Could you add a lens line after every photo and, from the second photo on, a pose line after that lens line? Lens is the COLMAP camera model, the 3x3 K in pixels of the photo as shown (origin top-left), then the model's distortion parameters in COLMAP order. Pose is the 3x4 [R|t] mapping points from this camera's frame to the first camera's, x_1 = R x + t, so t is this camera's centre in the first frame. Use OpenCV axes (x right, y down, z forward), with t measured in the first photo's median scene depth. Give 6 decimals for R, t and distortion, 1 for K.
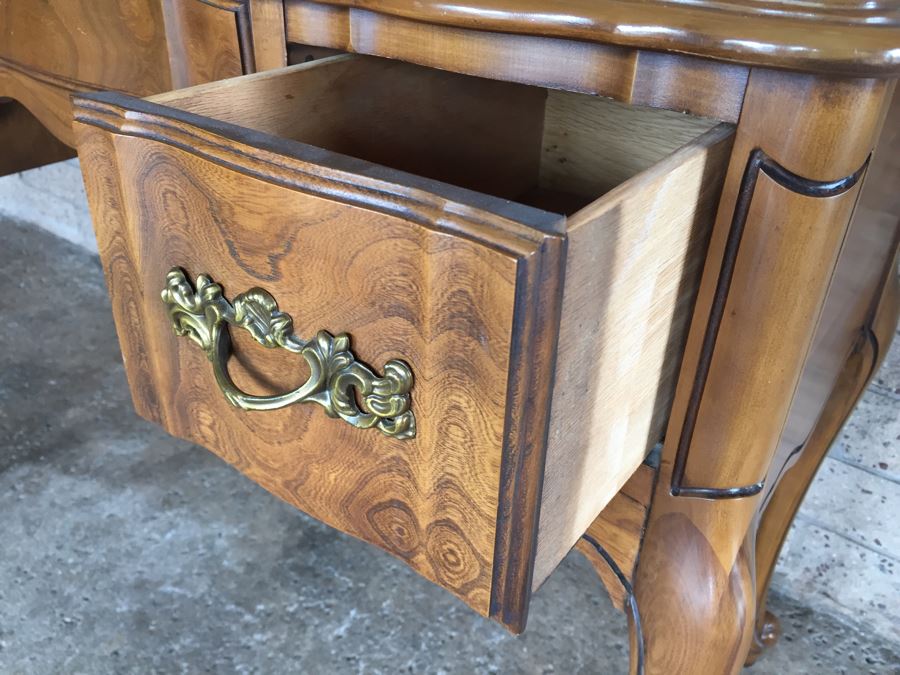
lens RADIAL K [[768.6, 0, 451.4], [0, 768.6, 334.4], [0, 0, 1]] dist [0.093012, -0.134259]
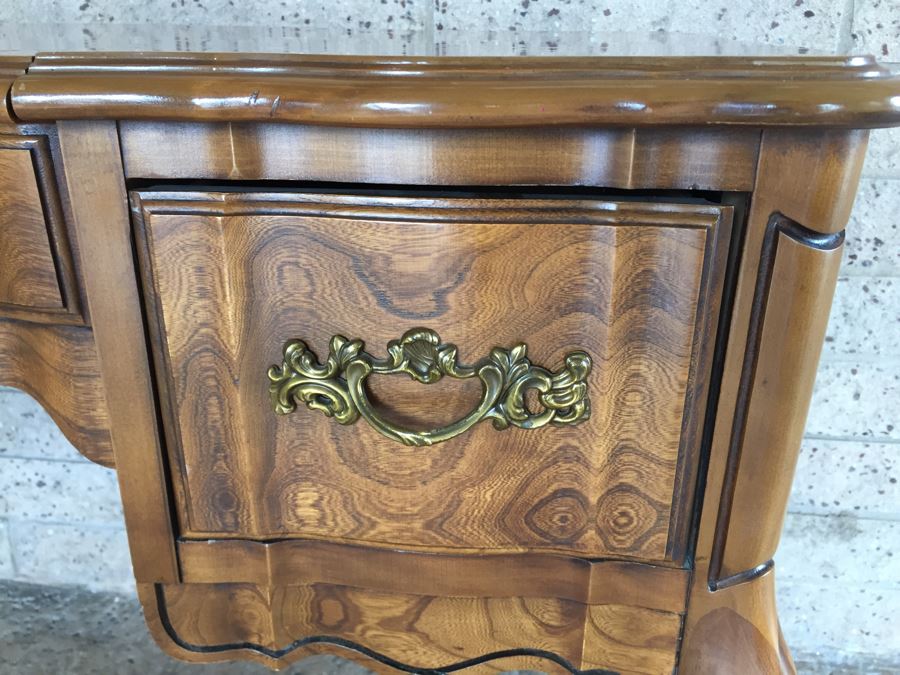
lens RADIAL K [[775.8, 0, 445.7], [0, 775.8, 335.3], [0, 0, 1]] dist [0.089583, -0.131681]
pose [[0.867108, -0.216293, 0.448710, -0.705295], [0.273546, 0.959588, -0.066059, 0.031640], [-0.416289, 0.180023, 0.891233, 0.028190]]
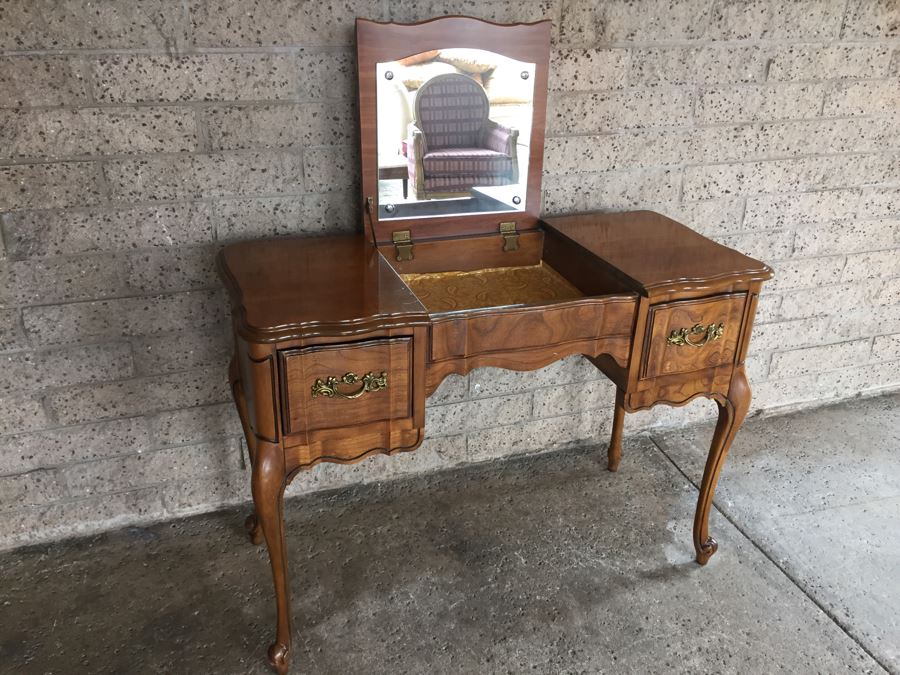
lens RADIAL K [[768.6, 0, 445.1], [0, 768.6, 335.3], [0, 0, 1]] dist [0.093012, -0.134259]
pose [[0.569567, -0.374276, 0.731786, -5.306174], [0.419927, 0.897852, 0.132372, -1.462650], [-0.706580, 0.231902, 0.668555, -1.377002]]
